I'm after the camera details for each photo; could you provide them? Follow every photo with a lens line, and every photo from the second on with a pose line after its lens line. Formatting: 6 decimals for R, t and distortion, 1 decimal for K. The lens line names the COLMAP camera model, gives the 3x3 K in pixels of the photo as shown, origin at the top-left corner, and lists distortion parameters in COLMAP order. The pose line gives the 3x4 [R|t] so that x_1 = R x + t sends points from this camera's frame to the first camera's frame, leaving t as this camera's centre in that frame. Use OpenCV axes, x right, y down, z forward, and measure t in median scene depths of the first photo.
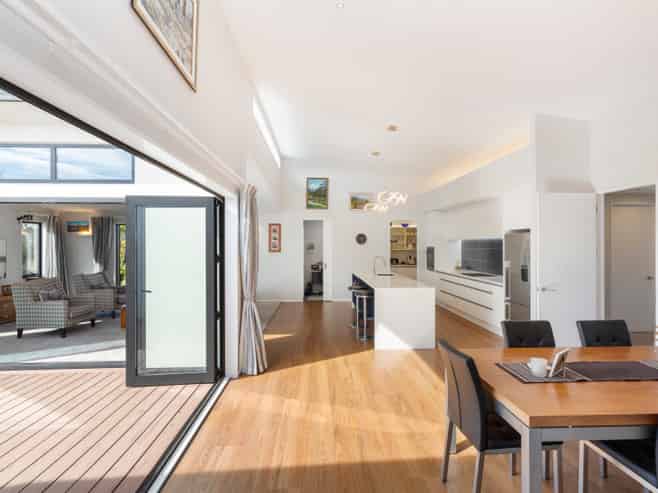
lens RADIAL K [[332.7, 0, 329.0], [0, 332.7, 246.5], [0, 0, 1]] dist [0.001185, 0.000315]
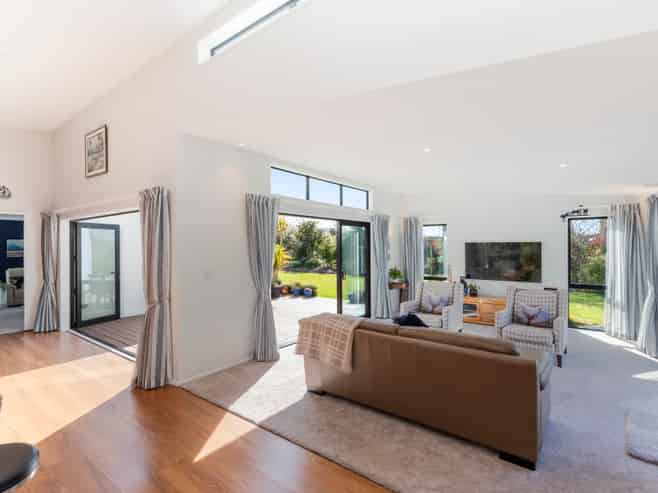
lens RADIAL K [[332.7, 0, 329.0], [0, 332.7, 246.5], [0, 0, 1]] dist [0.001185, 0.000315]
pose [[-0.639633, 0.001796, -0.768679, 0.076004], [-0.003522, 0.999980, 0.005267, -0.007905], [0.768673, 0.006076, -0.639614, 0.906908]]
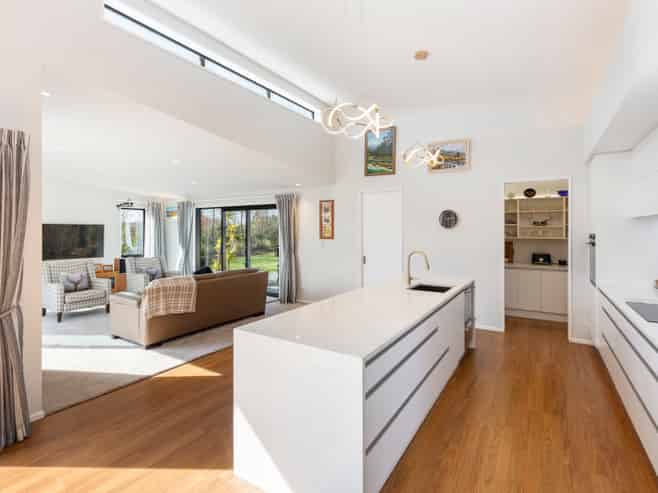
lens RADIAL K [[335.7, 0, 328.4], [0, 335.7, 229.5], [0, 0, 1]] dist [0.000233, 0.000116]
pose [[0.821377, 0.001373, -0.570385, 0.265389], [-0.004474, 0.999982, -0.004035, -0.000950], [0.570369, 0.005866, 0.821368, 0.390512]]
